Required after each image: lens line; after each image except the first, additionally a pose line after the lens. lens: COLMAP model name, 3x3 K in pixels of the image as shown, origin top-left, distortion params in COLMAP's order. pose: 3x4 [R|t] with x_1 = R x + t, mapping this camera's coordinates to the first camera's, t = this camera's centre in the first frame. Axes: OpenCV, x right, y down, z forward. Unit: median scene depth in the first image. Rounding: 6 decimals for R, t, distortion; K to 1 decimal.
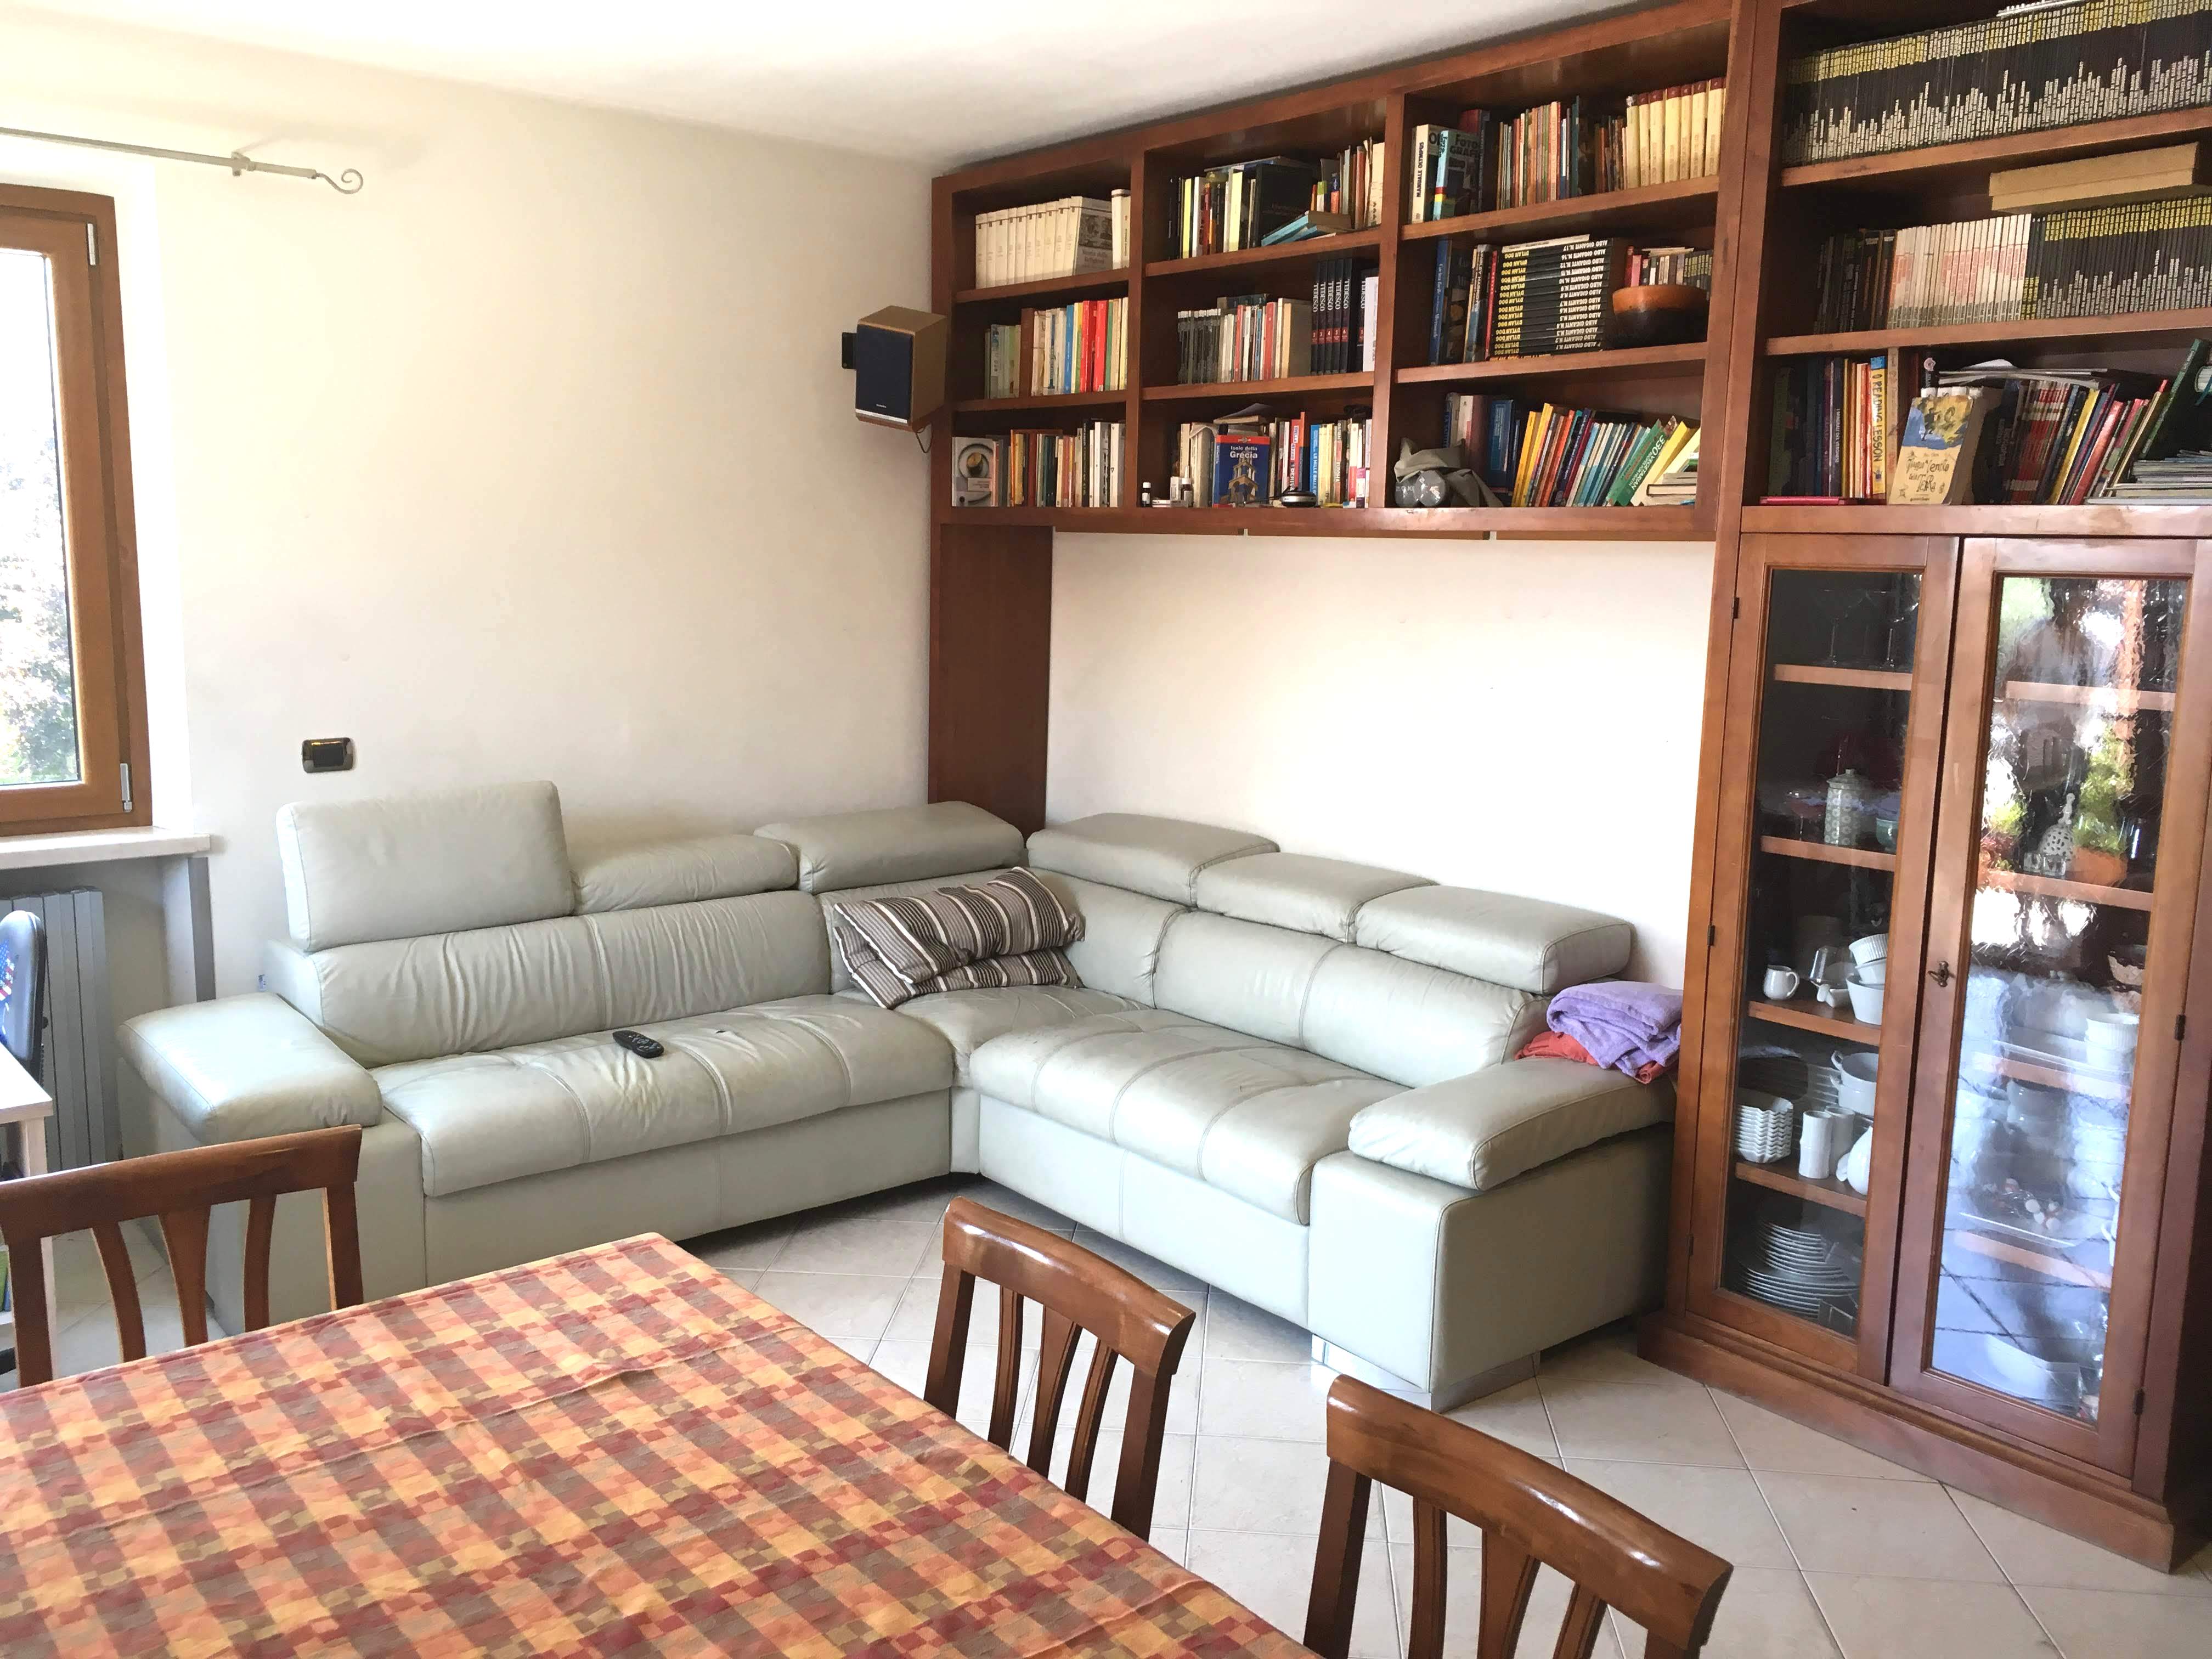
lens RADIAL K [[1883.5, 0, 1106.2], [0, 1883.5, 827.2], [0, 0, 1]] dist [0.067559, -0.065405]
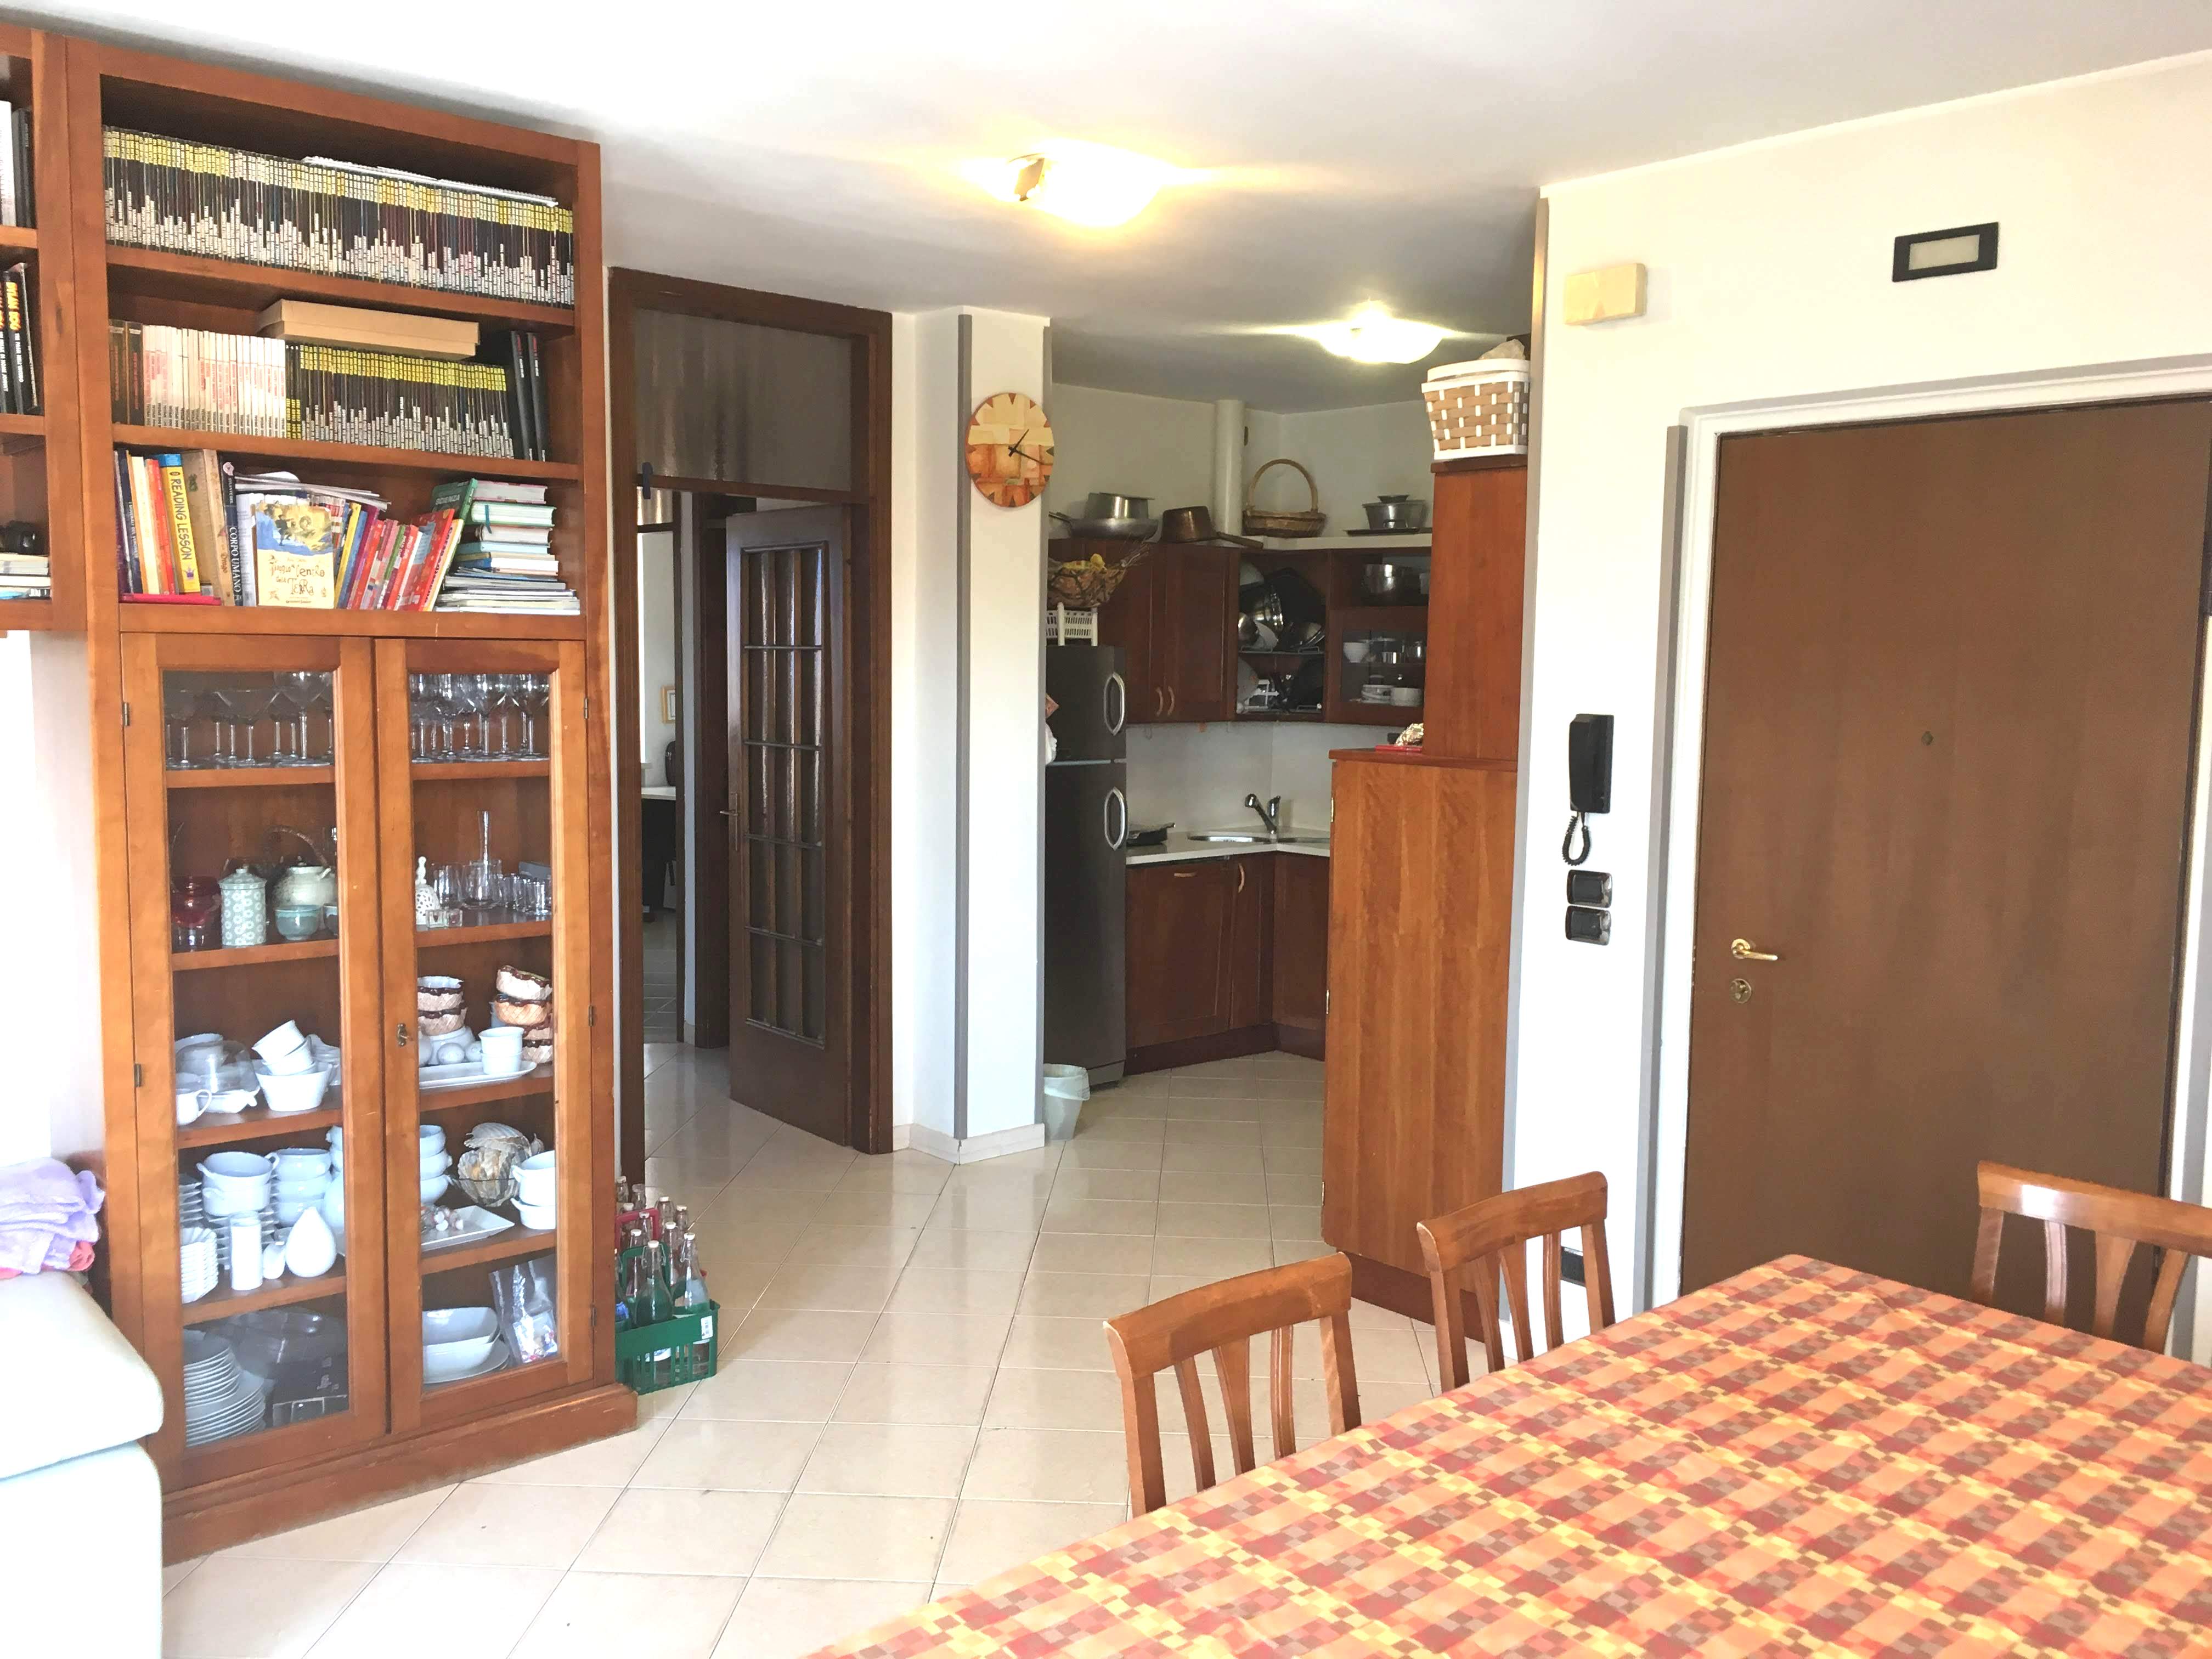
lens RADIAL K [[1883.5, 0, 1097.4], [0, 1883.5, 837.9], [0, 0, 1]] dist [0.067559, -0.065405]
pose [[-0.018289, -0.121375, 0.992438, -0.643106], [0.142363, 0.982175, 0.122743, -0.112041], [-0.989646, 0.143532, -0.000683, 0.592198]]
